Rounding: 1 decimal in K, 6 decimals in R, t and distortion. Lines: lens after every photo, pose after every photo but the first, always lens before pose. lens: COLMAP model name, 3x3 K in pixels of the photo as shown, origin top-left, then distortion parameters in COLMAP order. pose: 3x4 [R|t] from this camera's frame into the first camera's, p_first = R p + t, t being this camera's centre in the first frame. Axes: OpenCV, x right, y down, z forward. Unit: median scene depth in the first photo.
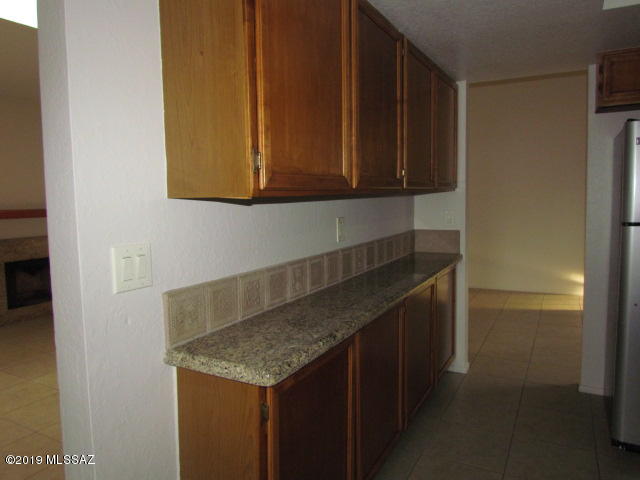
lens RADIAL K [[455.6, 0, 322.6], [0, 455.6, 242.0], [0, 0, 1]] dist [-0.032530, 0.005546]
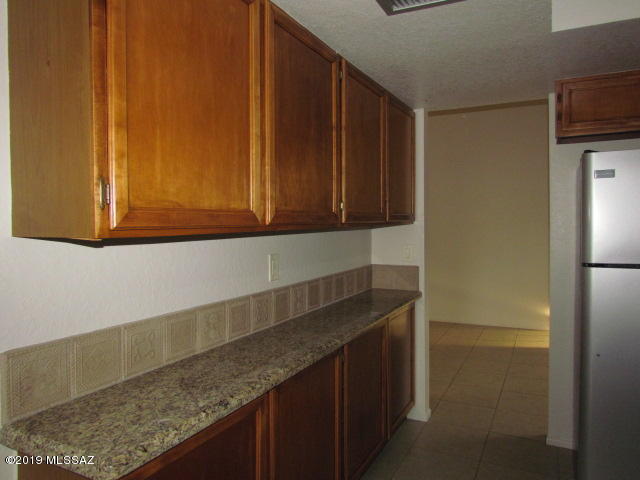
lens RADIAL K [[455.6, 0, 322.6], [0, 455.6, 242.0], [0, 0, 1]] dist [-0.032530, 0.005546]
pose [[0.999586, 0.011596, 0.026313, 0.122525], [-0.010031, 0.998216, -0.058857, -0.027971], [-0.026949, 0.058569, 0.997920, 0.107120]]
